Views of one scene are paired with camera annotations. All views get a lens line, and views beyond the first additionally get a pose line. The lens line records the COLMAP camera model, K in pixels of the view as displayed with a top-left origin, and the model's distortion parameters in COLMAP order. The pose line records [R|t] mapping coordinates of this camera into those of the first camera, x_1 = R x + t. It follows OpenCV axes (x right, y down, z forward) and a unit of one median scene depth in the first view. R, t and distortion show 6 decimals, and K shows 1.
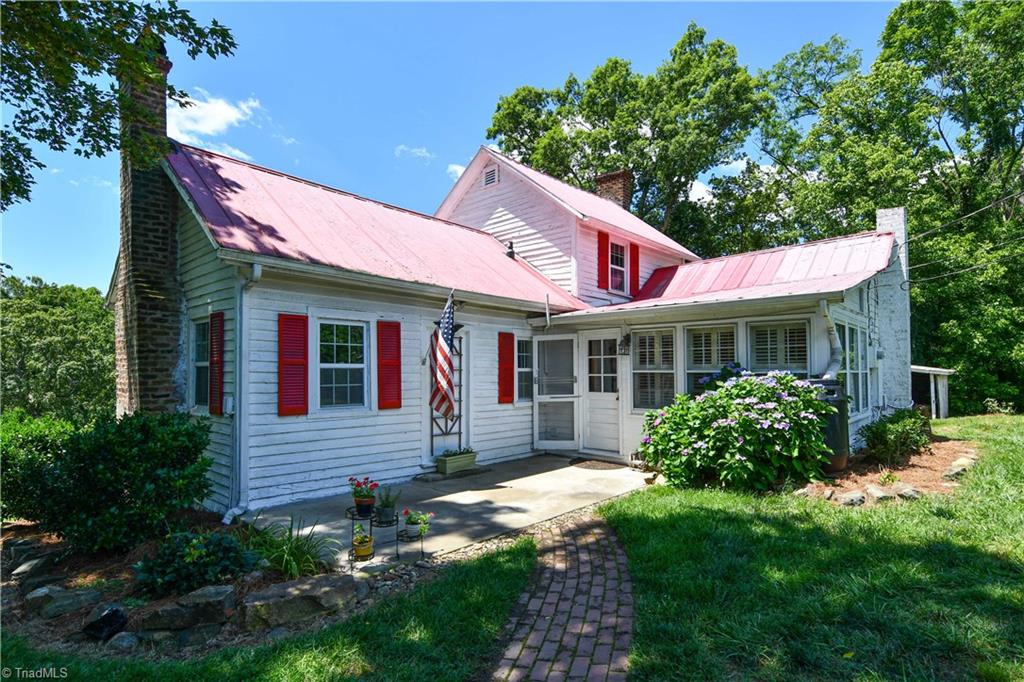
lens RADIAL K [[496.2, 0, 510.2], [0, 496.2, 348.8], [0, 0, 1]] dist [-0.000875, -0.001246]
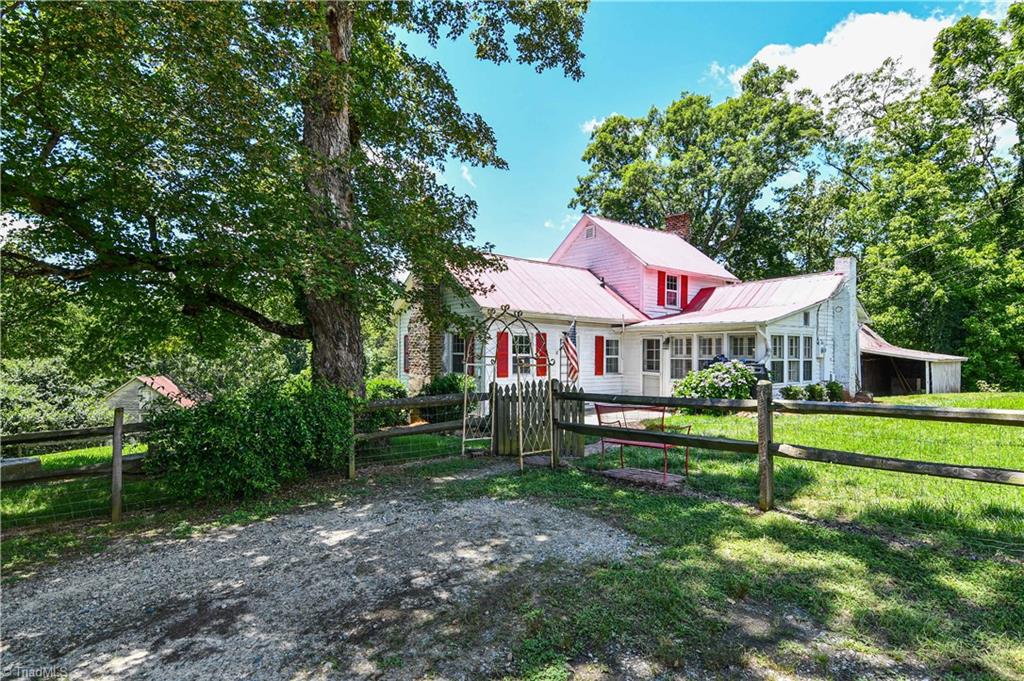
lens RADIAL K [[496.2, 0, 518.5], [0, 496.2, 344.1], [0, 0, 1]] dist [-0.000875, -0.001246]
pose [[0.986665, 0.004669, -0.162697, -0.005215], [0.000038, 0.999582, 0.028914, -0.053388], [0.162764, -0.028534, 0.986252, -0.790611]]
